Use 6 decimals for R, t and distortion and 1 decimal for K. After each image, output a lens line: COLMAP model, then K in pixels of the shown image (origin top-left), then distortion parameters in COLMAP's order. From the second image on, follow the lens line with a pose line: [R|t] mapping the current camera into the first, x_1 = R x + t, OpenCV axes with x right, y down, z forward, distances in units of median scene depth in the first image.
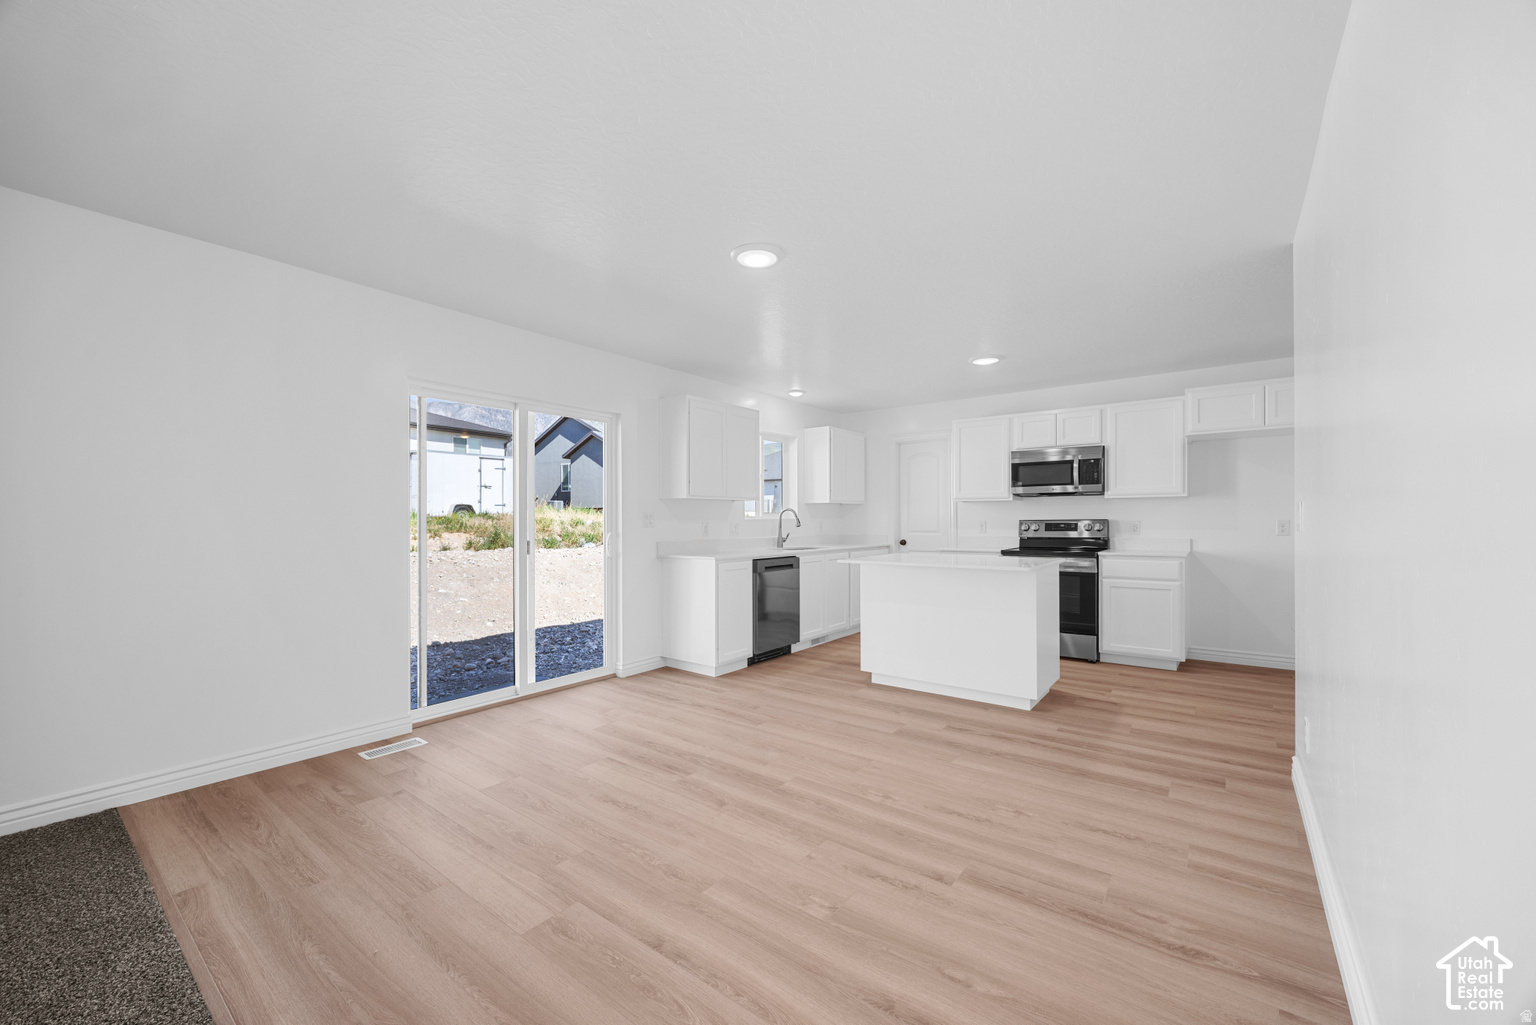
lens RADIAL K [[603.8, 0, 762.9], [0, 603.8, 524.7], [0, 0, 1]] dist [0.002884, 0.000455]
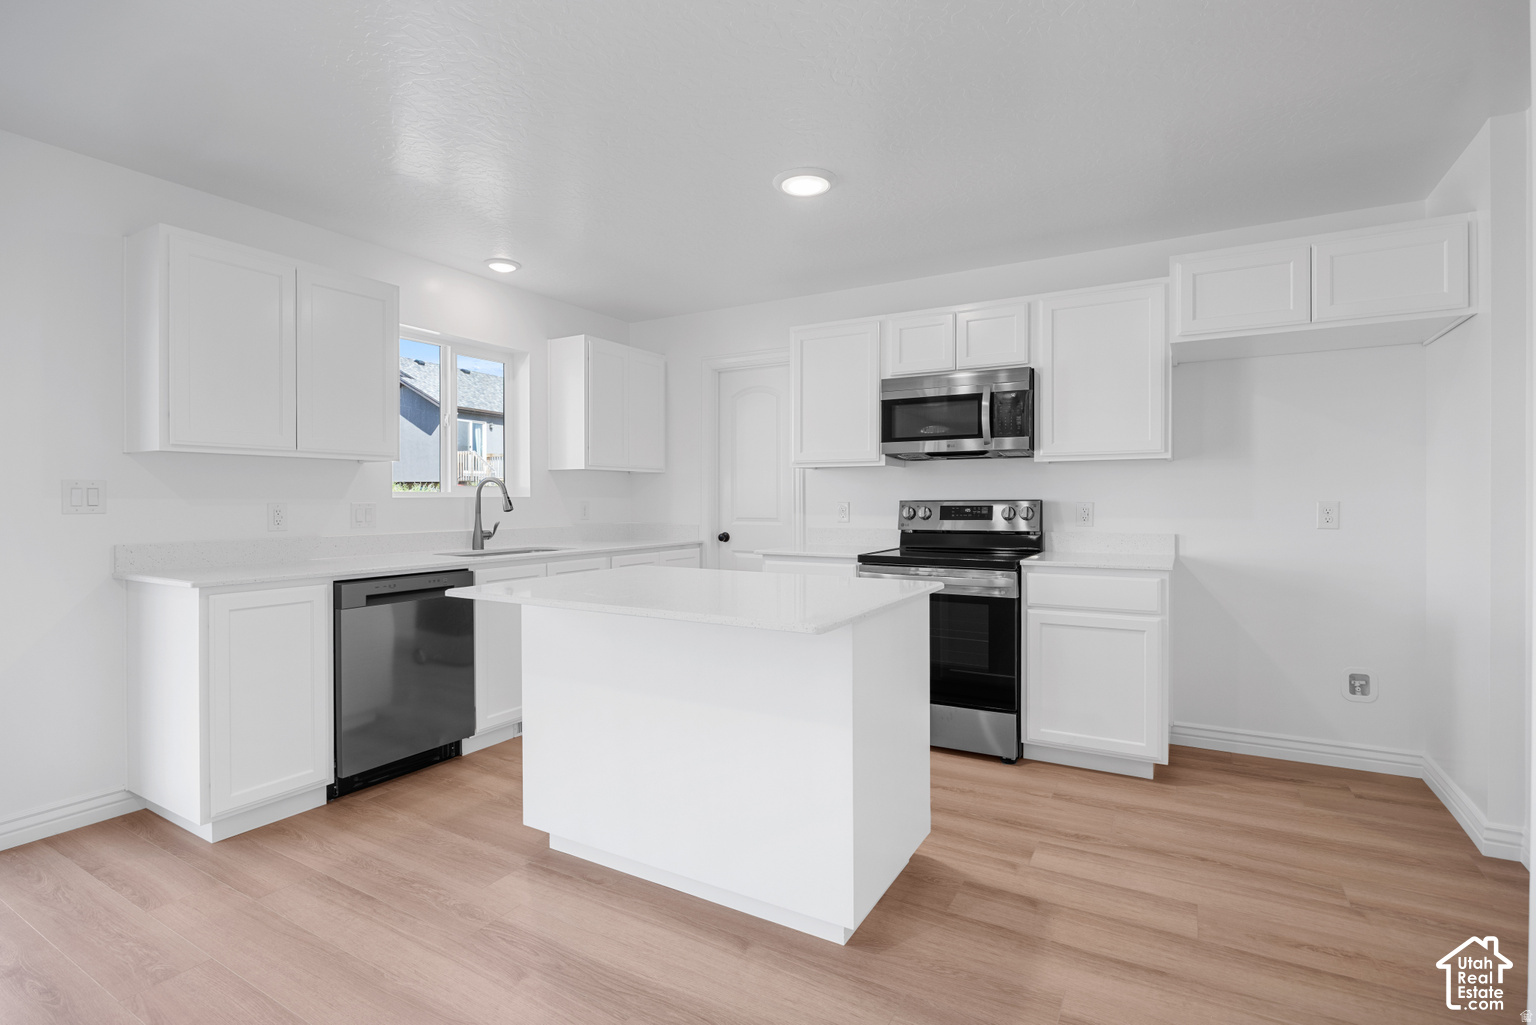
lens RADIAL K [[709.3, 0, 773.4], [0, 709.3, 502.8], [0, 0, 1]] dist [-0.004822, 0.000913]
pose [[0.992573, 0.003345, 0.121607, 0.250930], [-0.002901, 0.999988, -0.003825, -0.002916], [-0.121618, 0.003444, 0.992571, 0.385329]]
